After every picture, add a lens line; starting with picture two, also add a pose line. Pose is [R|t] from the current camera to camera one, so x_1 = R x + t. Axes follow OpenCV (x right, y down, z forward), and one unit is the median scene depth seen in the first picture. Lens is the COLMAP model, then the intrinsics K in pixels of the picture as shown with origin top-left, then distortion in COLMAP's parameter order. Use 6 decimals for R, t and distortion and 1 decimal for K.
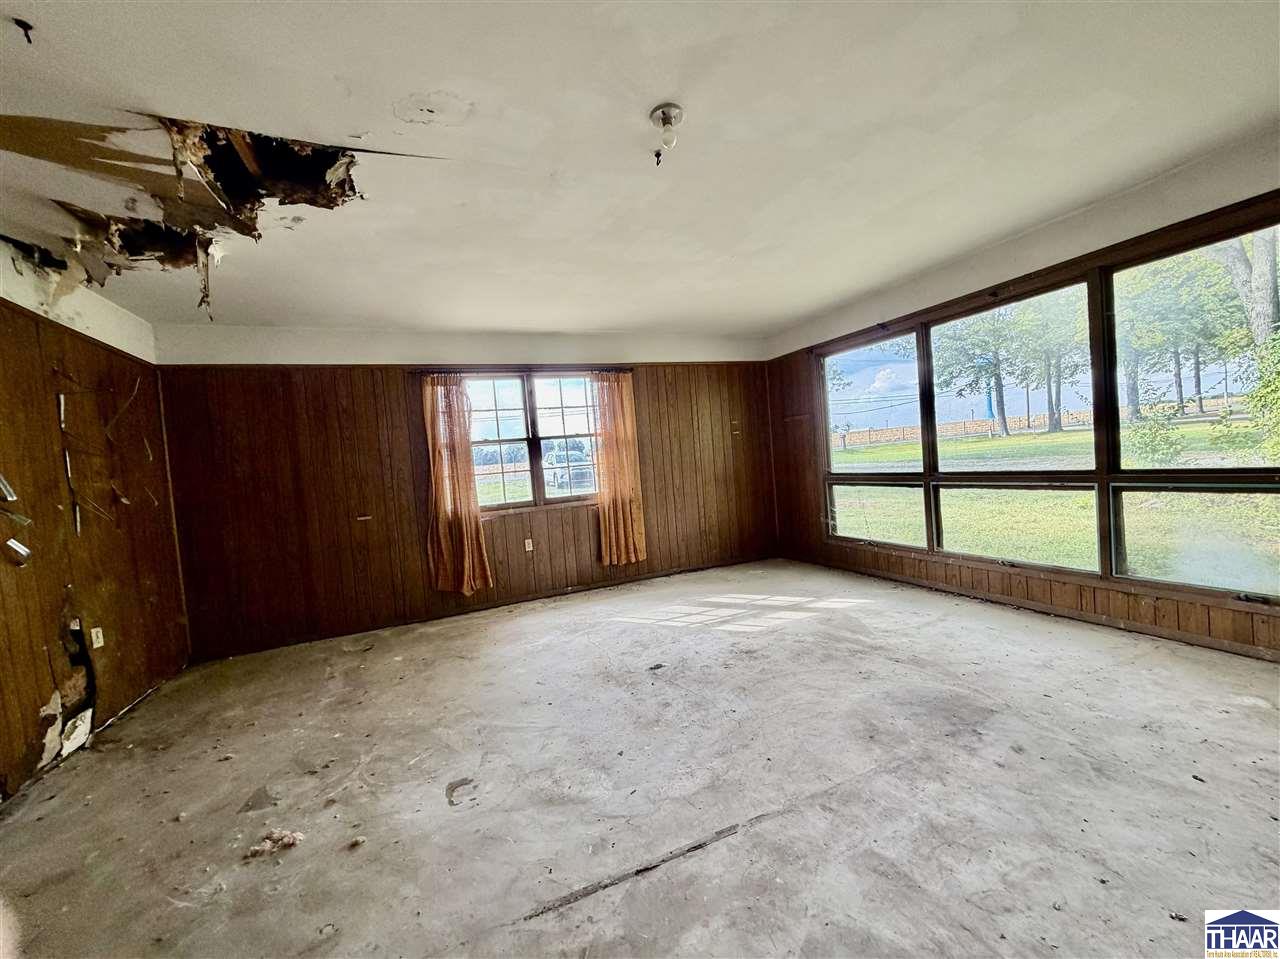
lens RADIAL K [[505.1, 0, 641.0], [0, 505.1, 477.9], [0, 0, 1]] dist [0.005396, -0.002169]
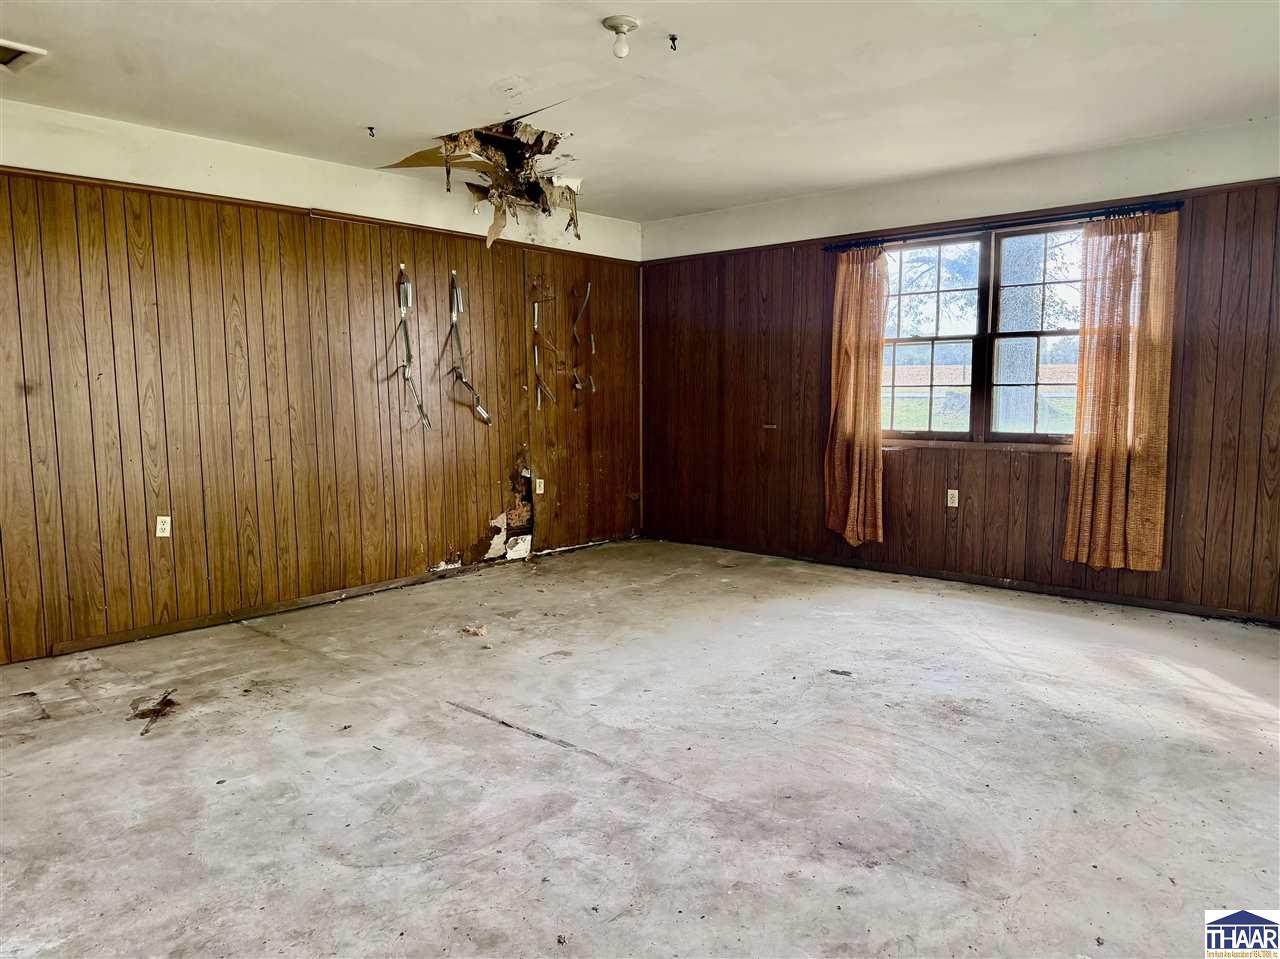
lens RADIAL K [[887.2, 0, 641.8], [0, 887.2, 482.5], [0, 0, 1]] dist [0.041673, -0.041840]
pose [[0.439704, 0.178326, -0.880262, 1.139590], [-0.059340, 0.983717, 0.169643, -0.112983], [0.896180, -0.022358, 0.443126, 0.201700]]
